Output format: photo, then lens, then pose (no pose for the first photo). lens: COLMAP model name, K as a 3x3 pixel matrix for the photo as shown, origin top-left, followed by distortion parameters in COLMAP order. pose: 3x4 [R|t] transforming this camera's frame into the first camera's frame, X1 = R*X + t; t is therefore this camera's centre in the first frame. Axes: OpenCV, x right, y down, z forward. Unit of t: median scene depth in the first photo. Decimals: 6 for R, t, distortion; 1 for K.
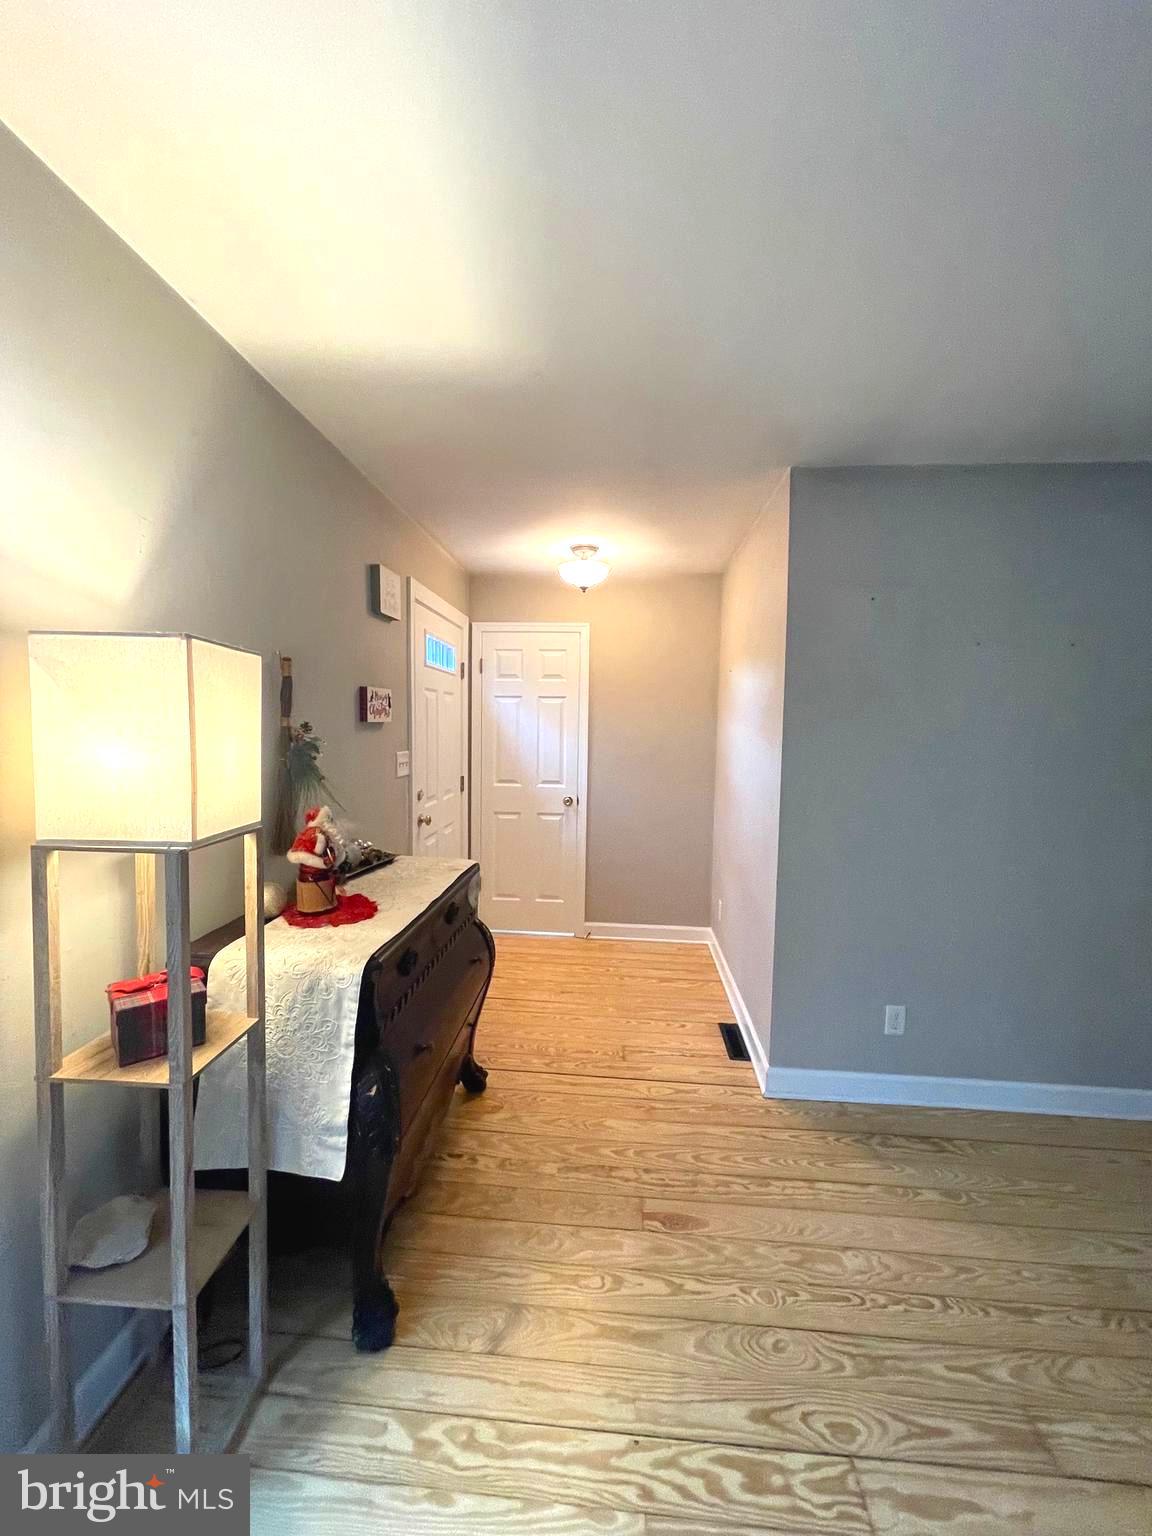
lens RADIAL K [[617.7, 0, 576.2], [0, 617.7, 760.4], [0, 0, 1]] dist [0.000408, -0.000482]
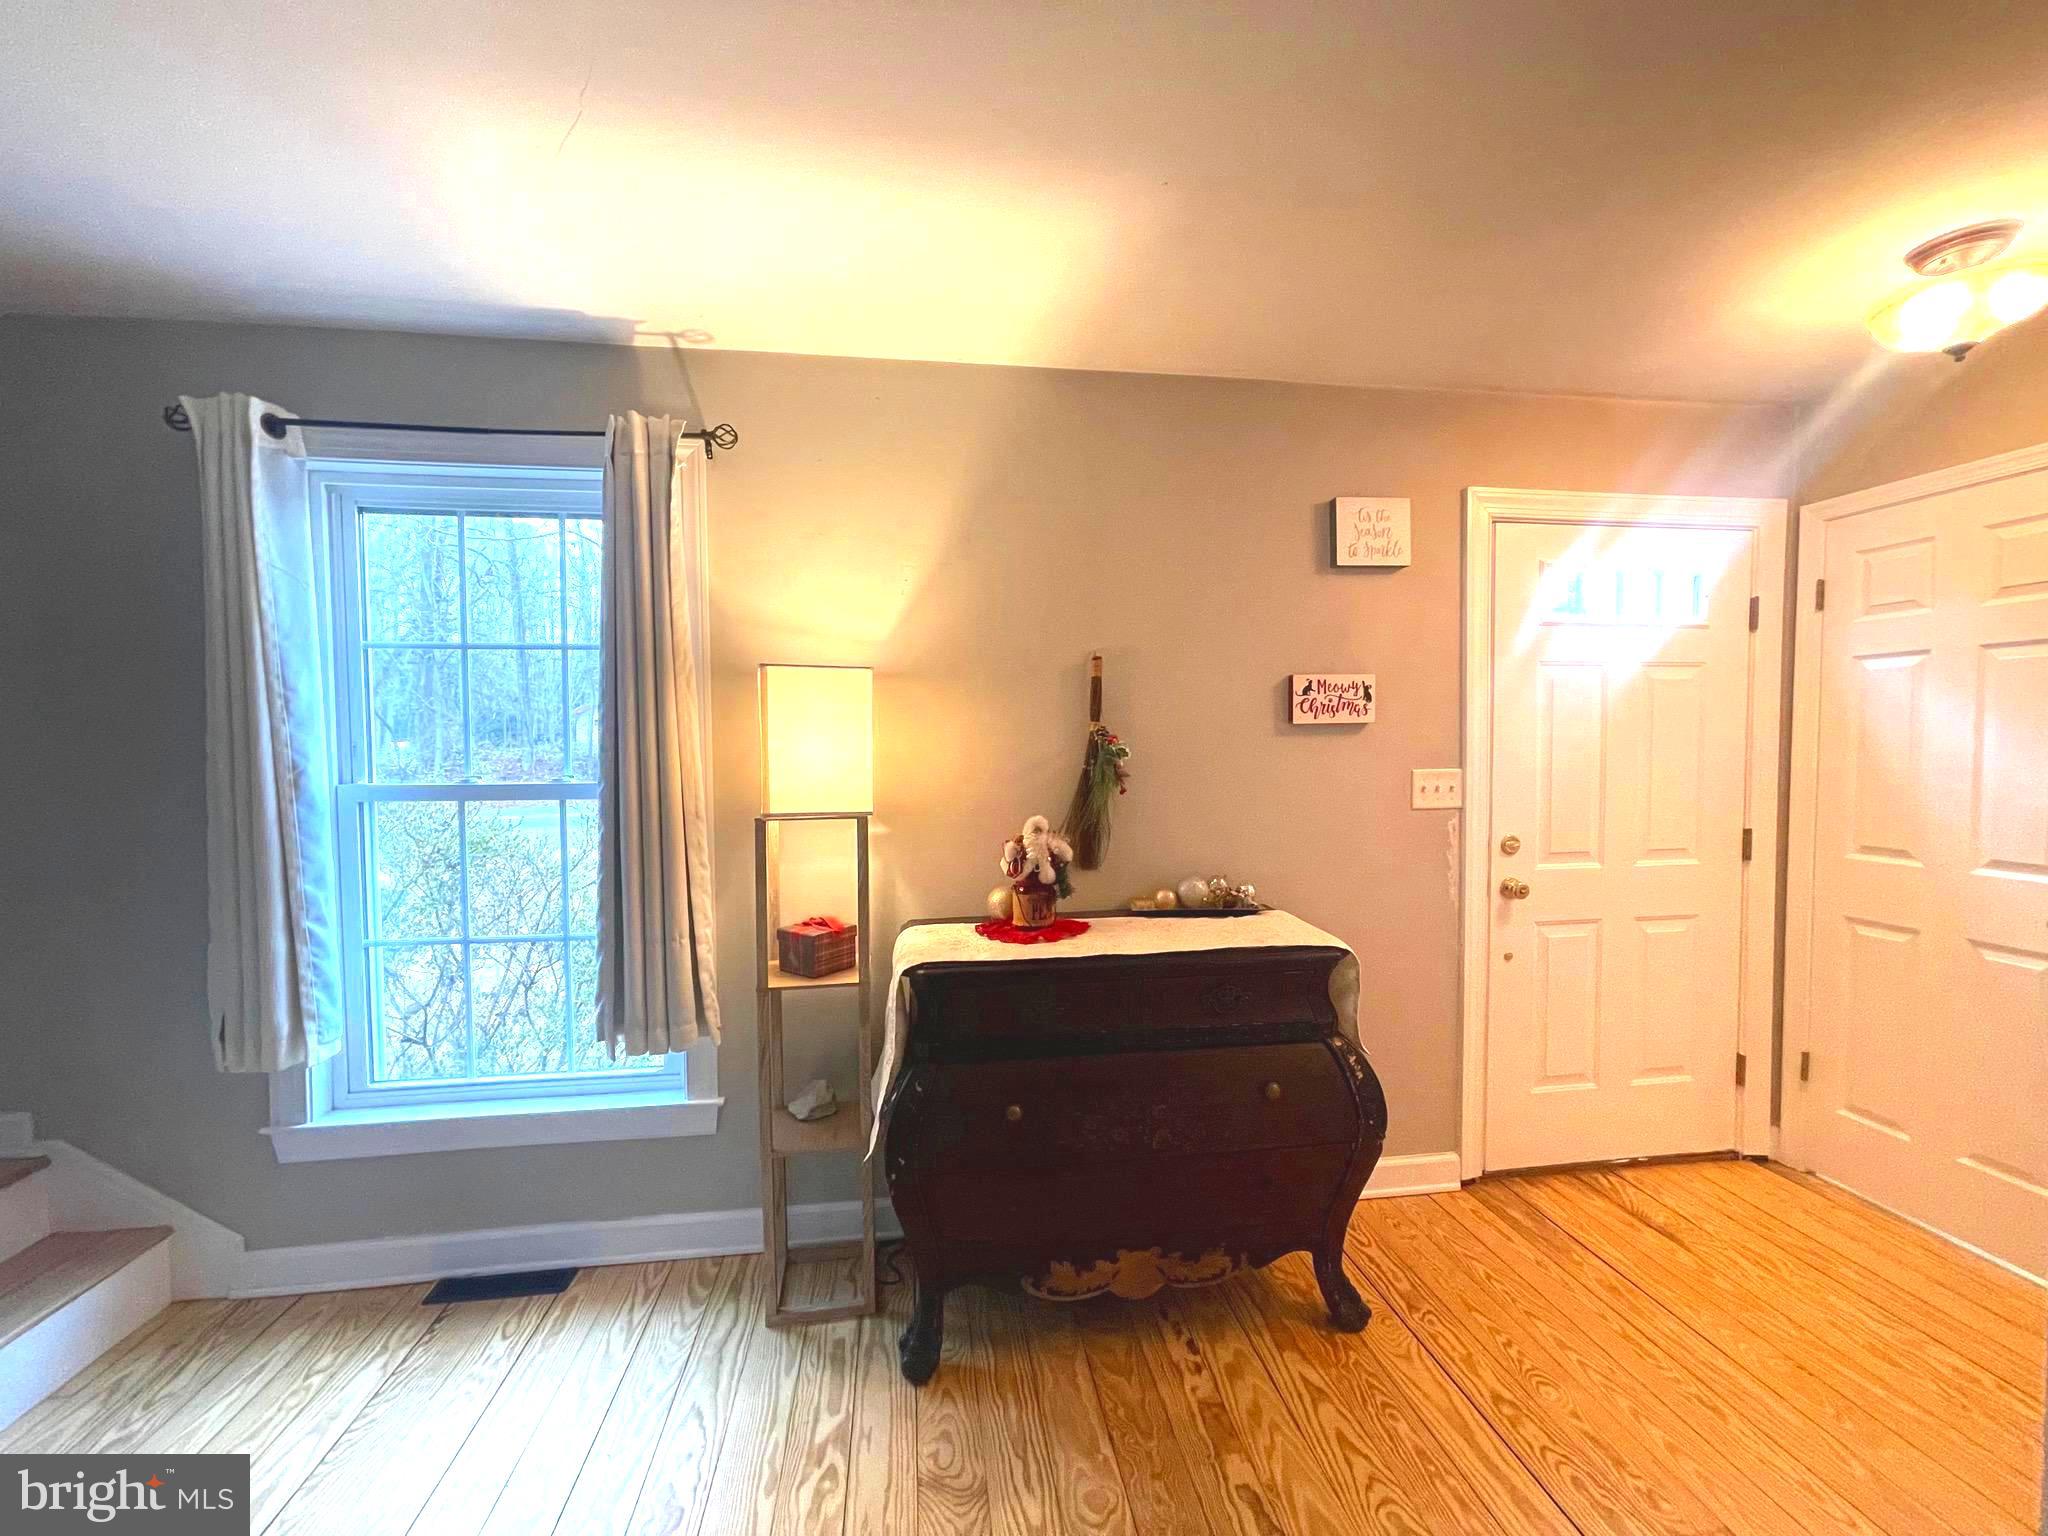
lens RADIAL K [[823.6, 0, 1026.6], [0, 823.6, 773.4], [0, 0, 1]] dist [0.000408, -0.000482]
pose [[0.215967, 0.021142, -0.976172, 0.534337], [-0.044768, 0.998929, 0.011731, -0.001423], [0.975374, 0.041168, 0.216683, 0.488977]]
